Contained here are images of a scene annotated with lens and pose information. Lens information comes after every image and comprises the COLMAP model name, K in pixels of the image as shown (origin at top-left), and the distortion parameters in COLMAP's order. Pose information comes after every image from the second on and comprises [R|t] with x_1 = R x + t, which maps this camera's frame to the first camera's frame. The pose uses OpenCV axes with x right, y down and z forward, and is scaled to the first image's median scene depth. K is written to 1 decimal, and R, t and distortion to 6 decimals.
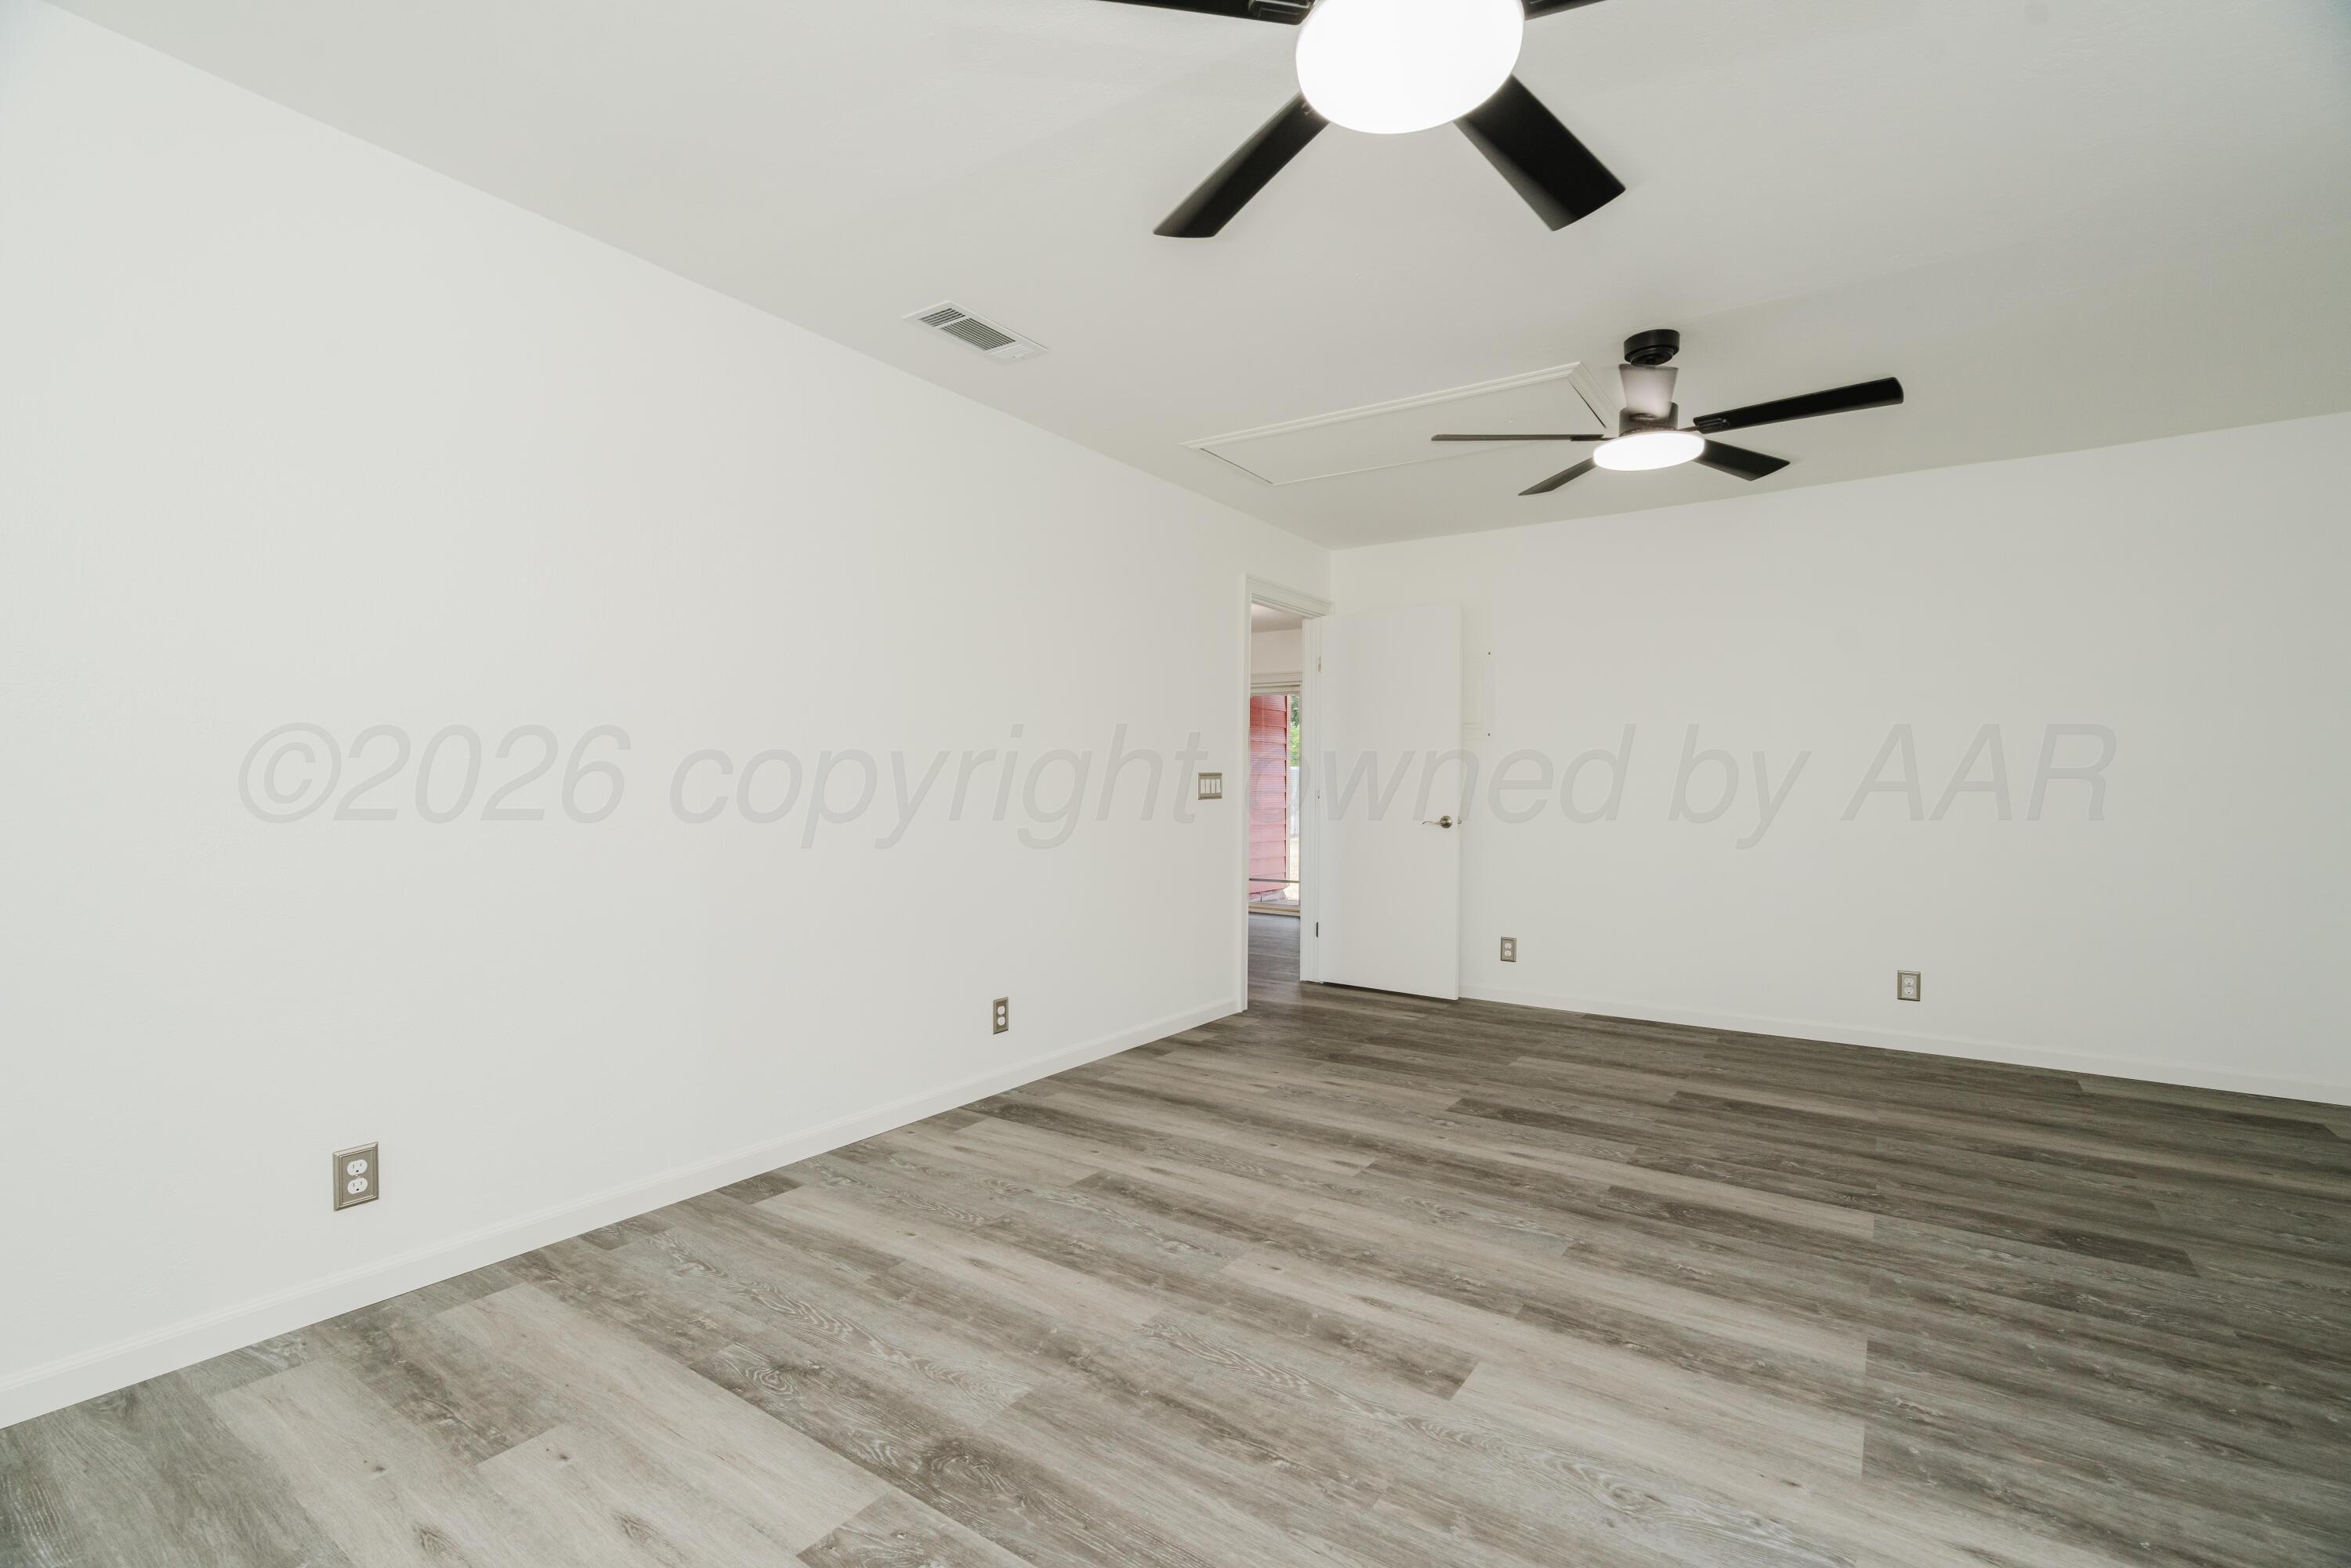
lens RADIAL K [[1054.7, 0, 1166.8], [0, 1054.7, 779.8], [0, 0, 1]] dist [-0.006341, 0.002562]
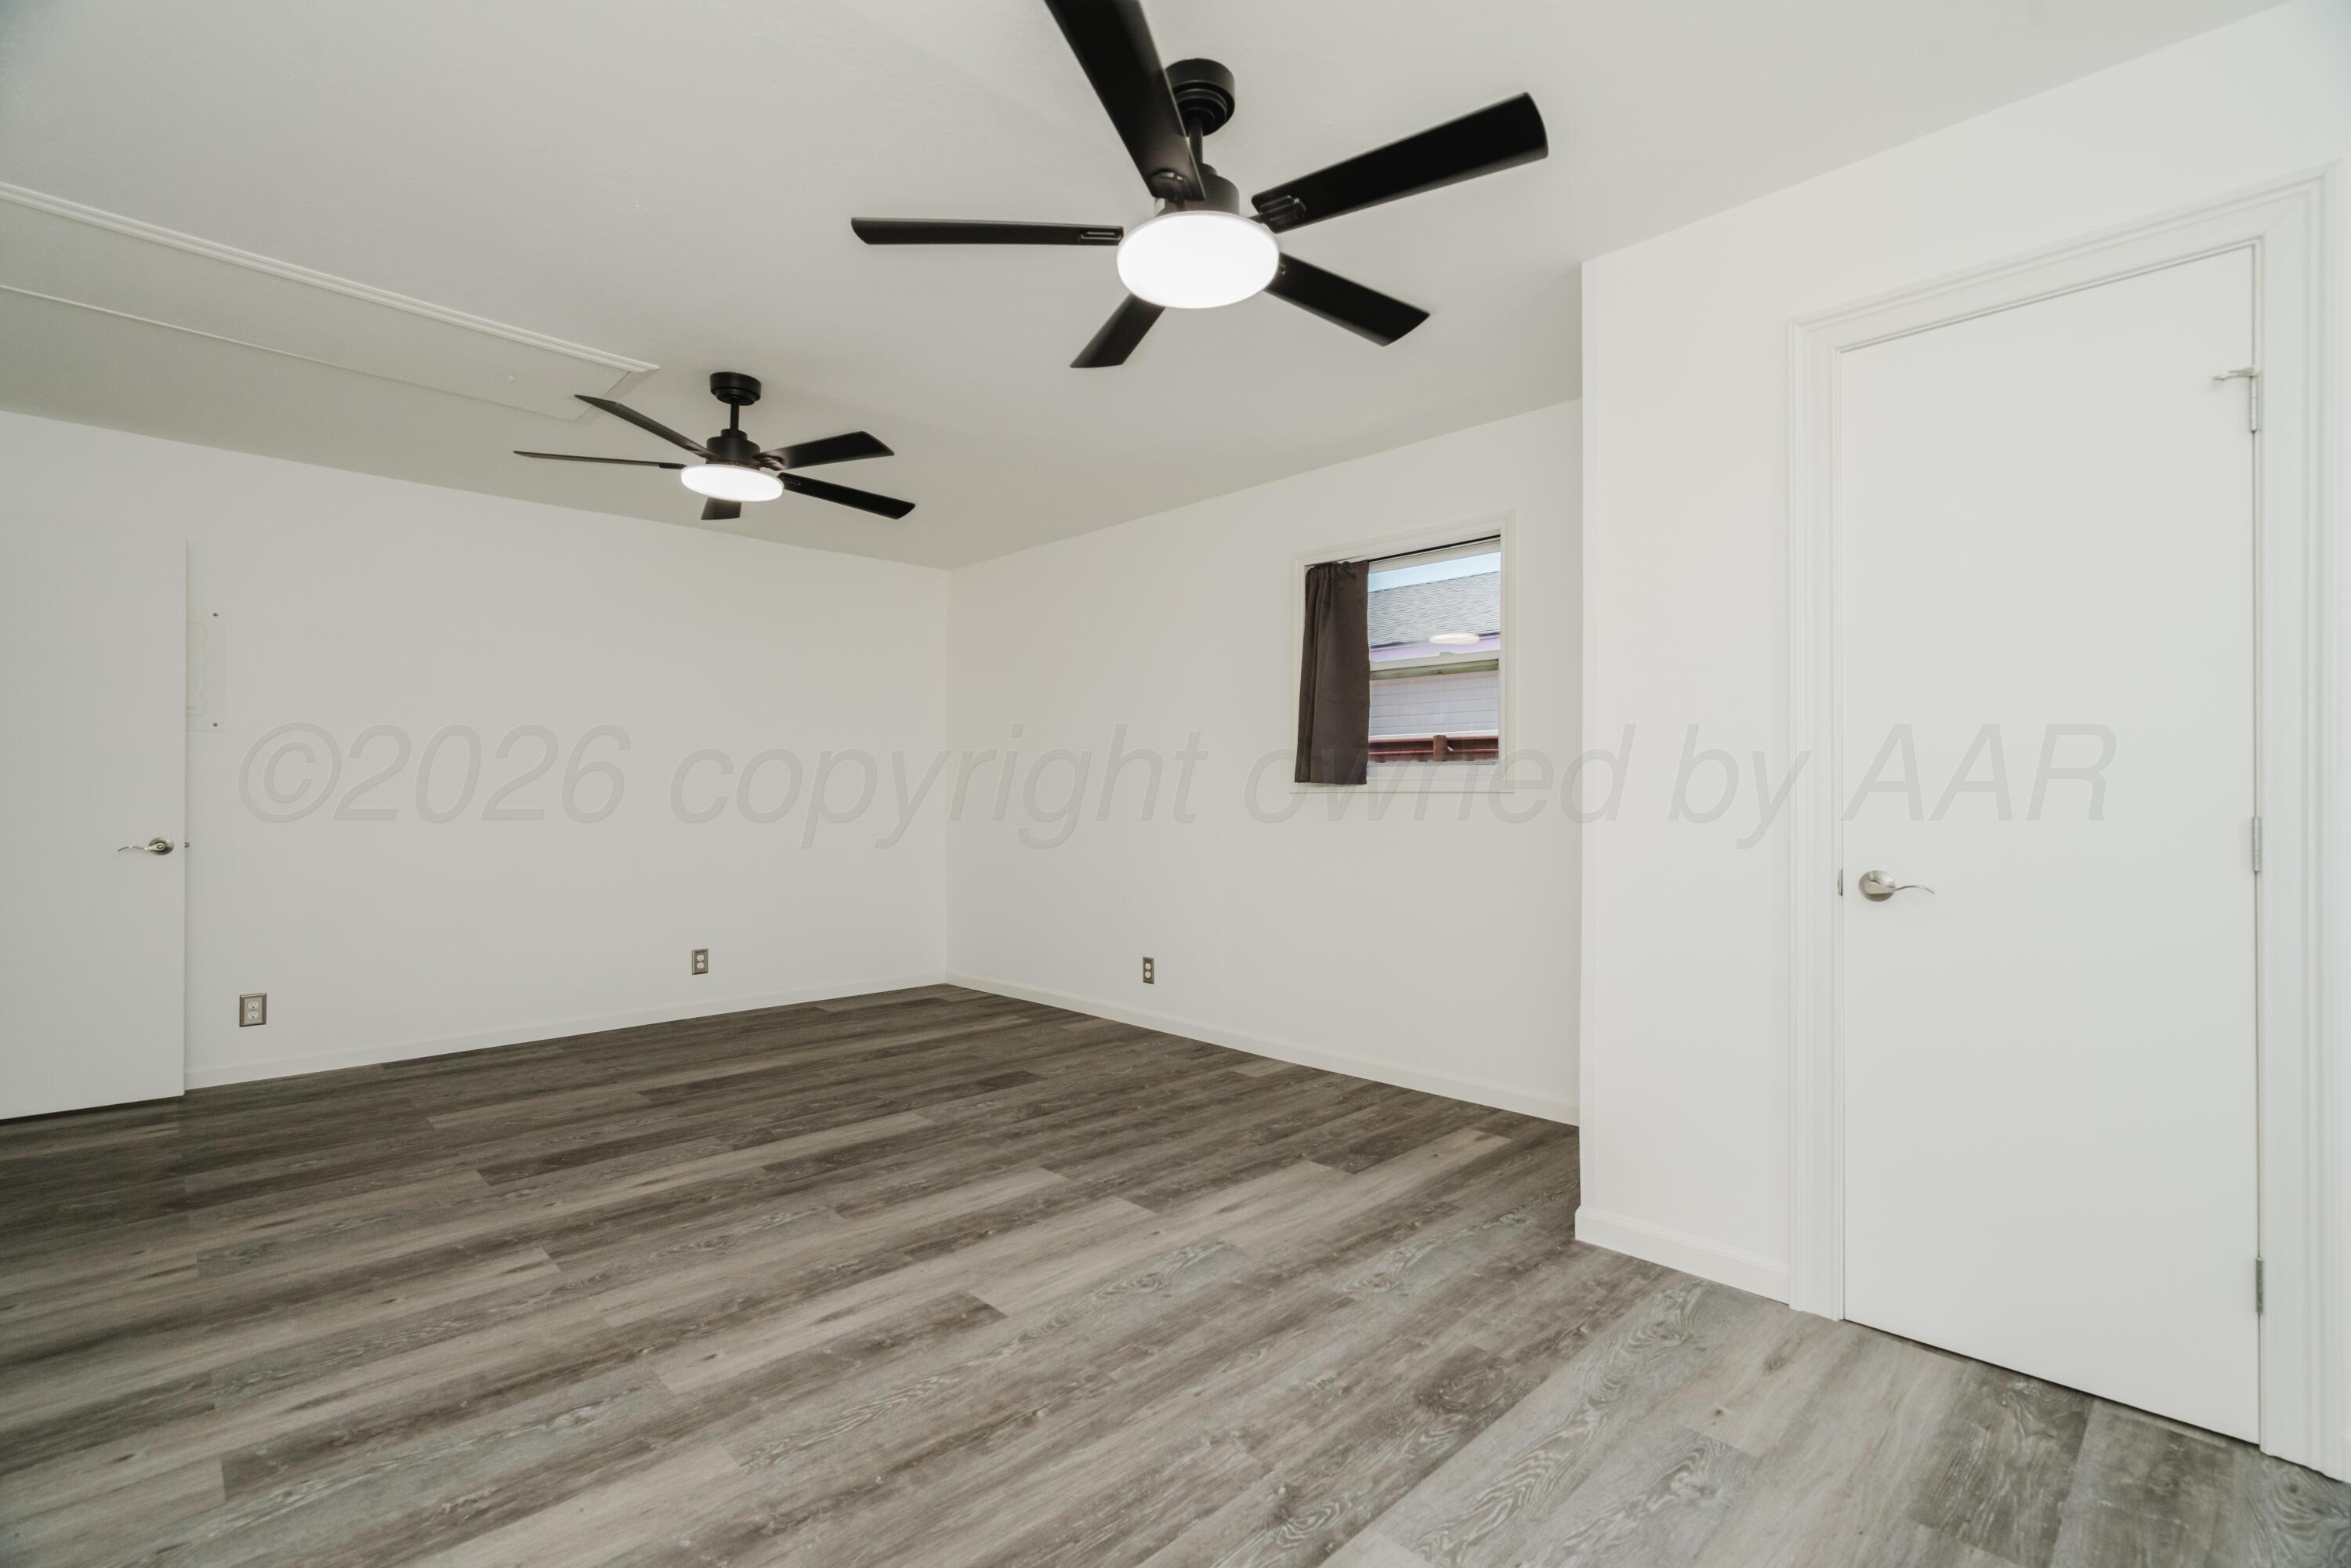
lens RADIAL K [[1054.7, 0, 1176.3], [0, 1054.7, 784.9], [0, 0, 1]] dist [-0.006341, 0.002562]
pose [[0.183128, 0.006305, 0.983069, -0.596706], [-0.005092, 0.999972, -0.005465, -0.000878], [-0.983076, -0.004005, 0.183155, 0.415352]]
